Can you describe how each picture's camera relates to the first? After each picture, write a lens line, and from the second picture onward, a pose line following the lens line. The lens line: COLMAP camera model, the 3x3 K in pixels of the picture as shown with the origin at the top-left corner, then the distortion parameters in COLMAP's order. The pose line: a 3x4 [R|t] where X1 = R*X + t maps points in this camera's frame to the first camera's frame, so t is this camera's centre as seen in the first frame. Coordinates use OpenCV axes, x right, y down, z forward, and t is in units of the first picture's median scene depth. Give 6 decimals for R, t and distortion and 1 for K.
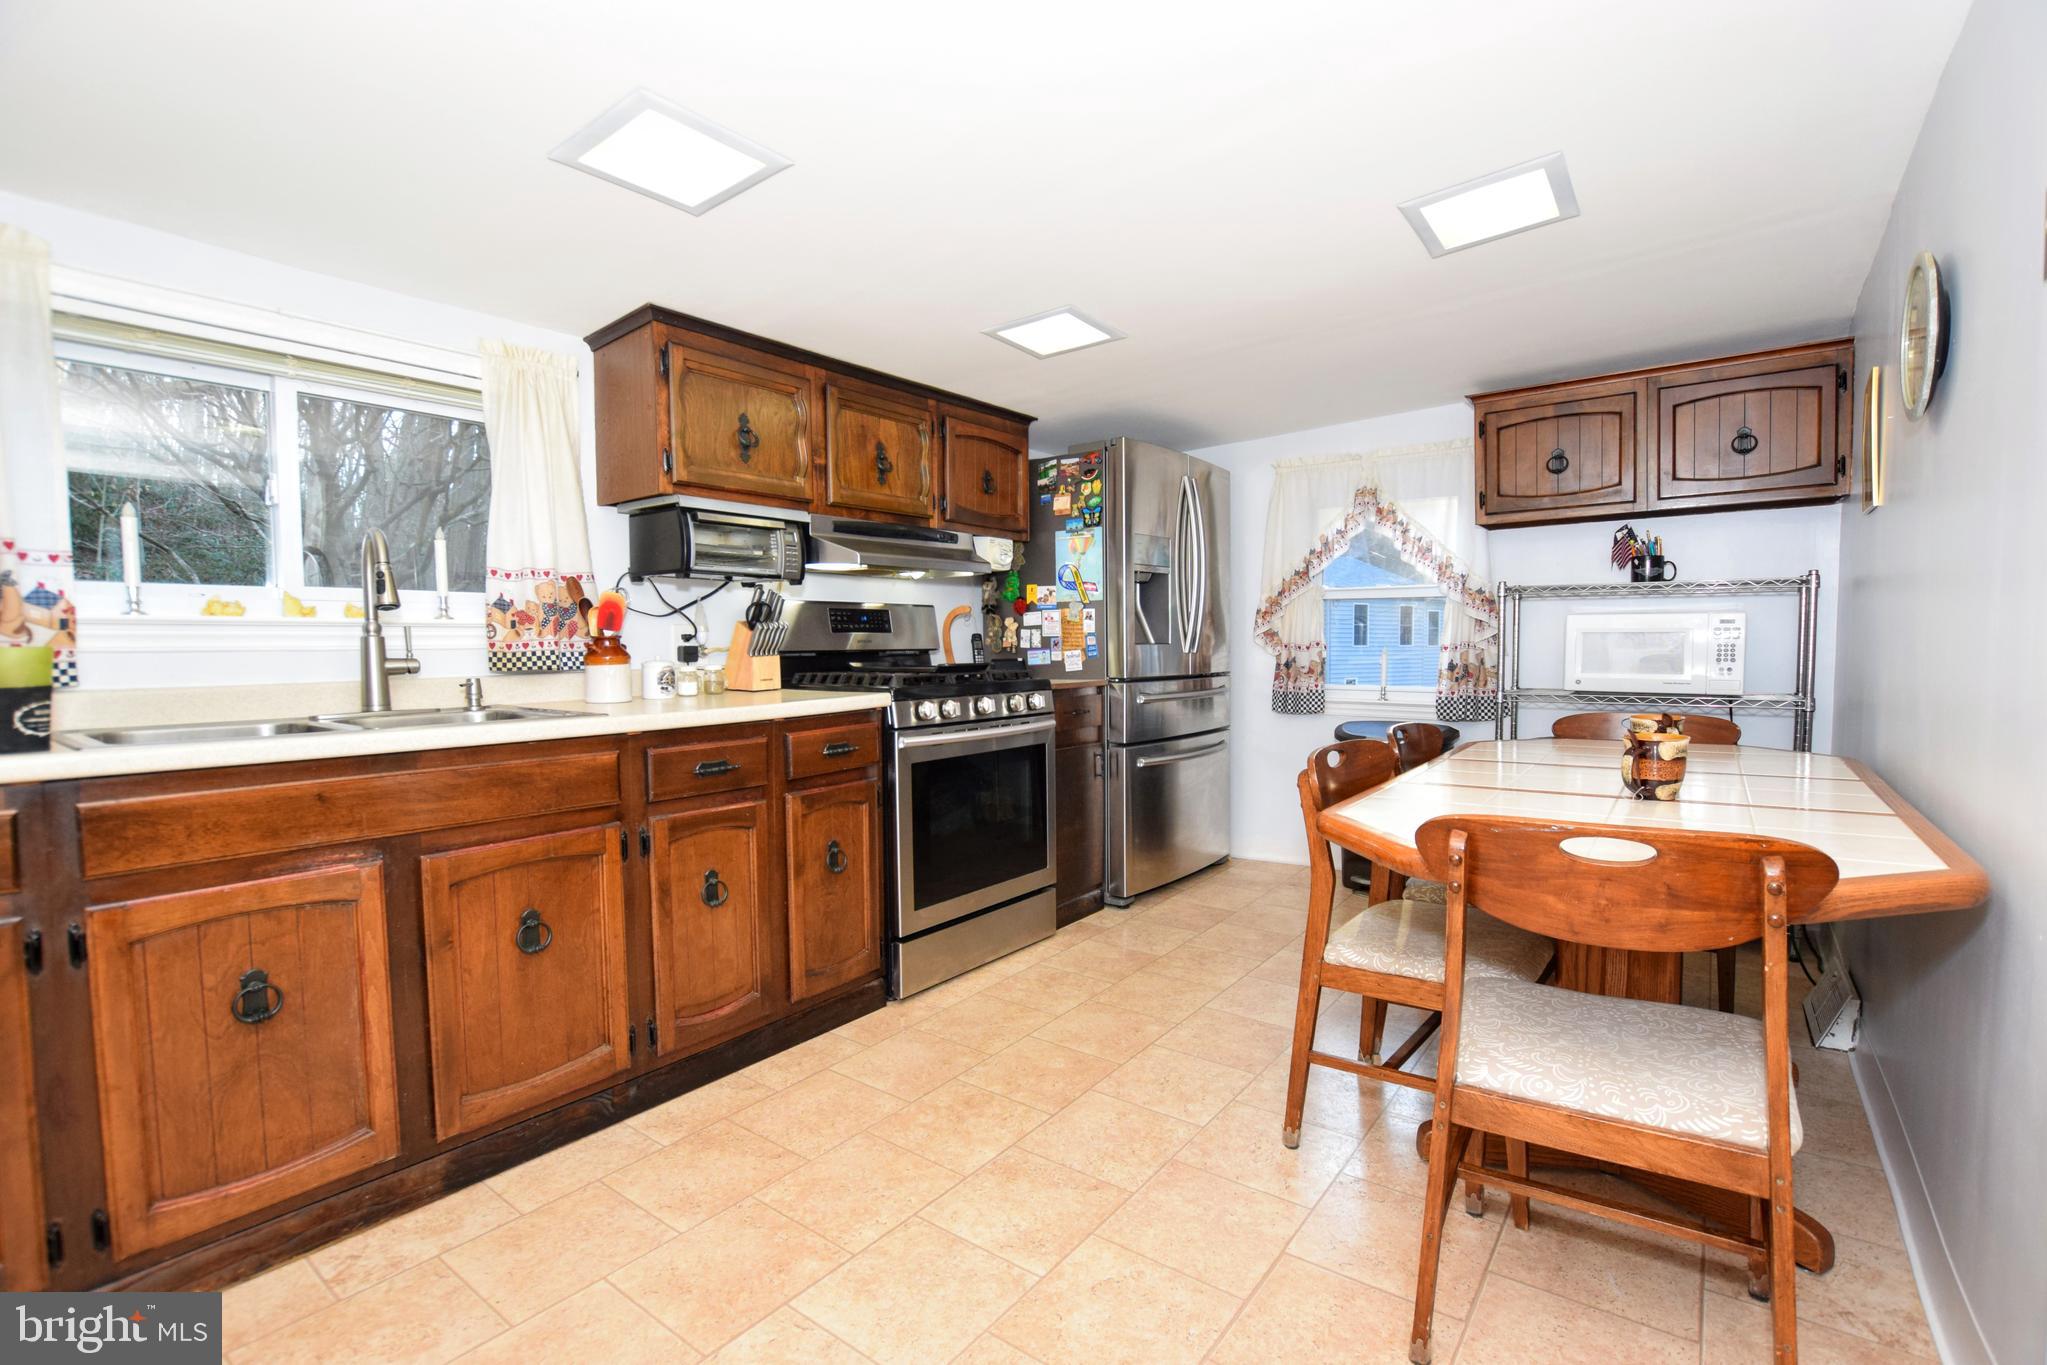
lens RADIAL K [[916.2, 0, 1014.0], [0, 916.2, 689.0], [0, 0, 1]] dist [-0.030287, 0.005241]
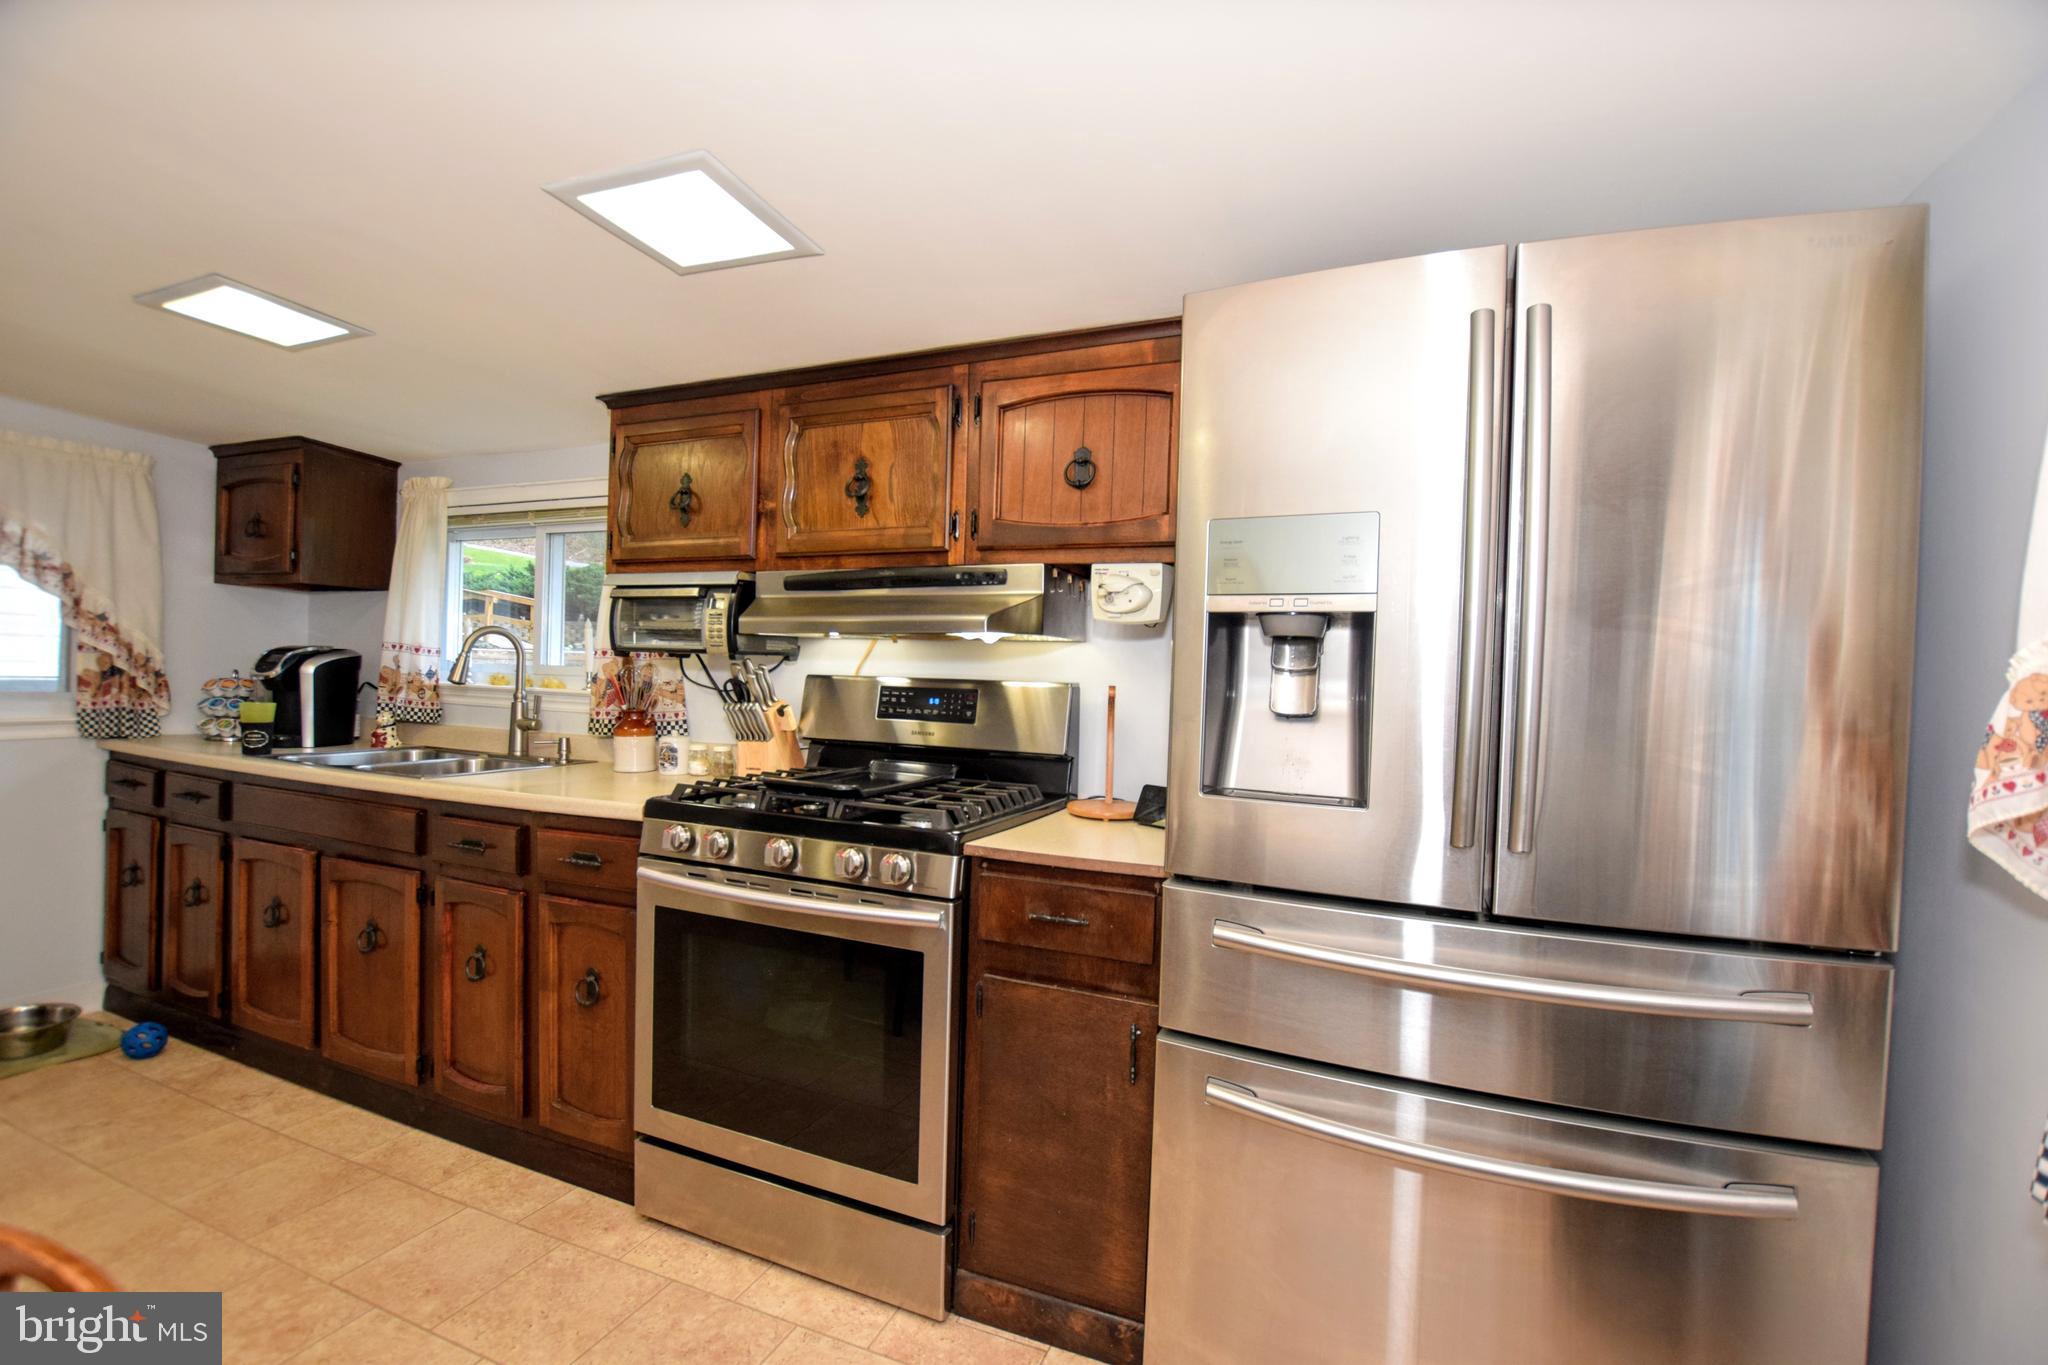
lens RADIAL K [[882.2, 0, 1021.5], [0, 882.2, 693.3], [0, 0, 1]] dist [-0.049654, 0.010146]
pose [[0.281035, 0.035384, -0.959045, 0.685465], [-0.082480, 0.996513, 0.012597, -0.130868], [0.956147, 0.075562, 0.282974, 1.166222]]
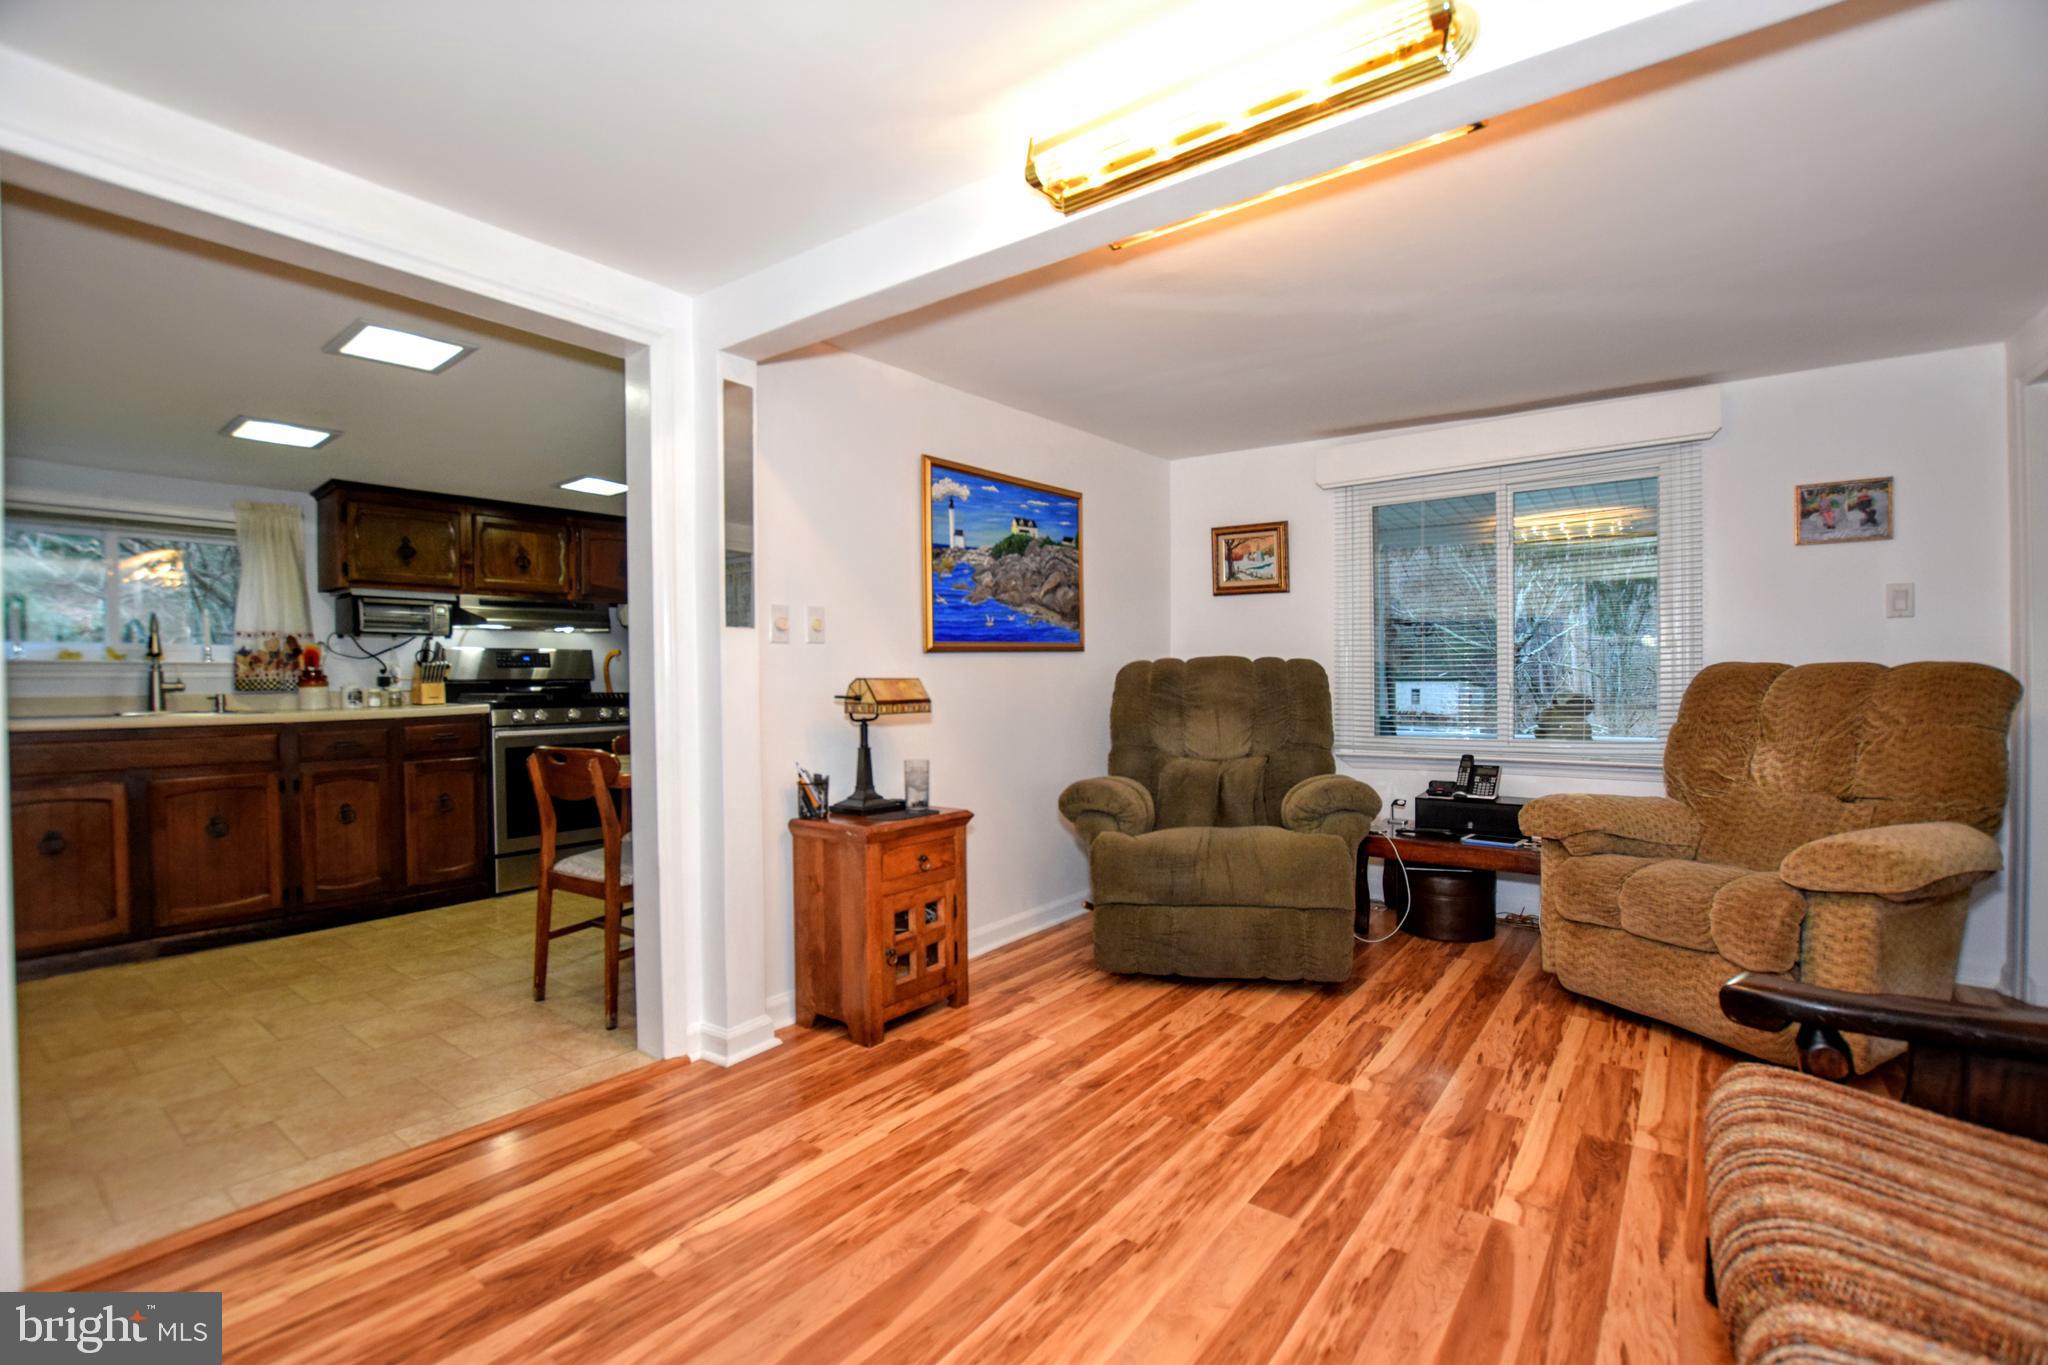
lens RADIAL K [[903.1, 0, 1025.4], [0, 903.1, 692.5], [0, 0, 1]] dist [-0.029086, 0.000674]
pose [[0.999999, 0.000892, 0.001333, 0.890874], [-0.000847, 0.999449, -0.033173, 0.037136], [-0.001361, 0.033172, 0.999449, -0.658448]]
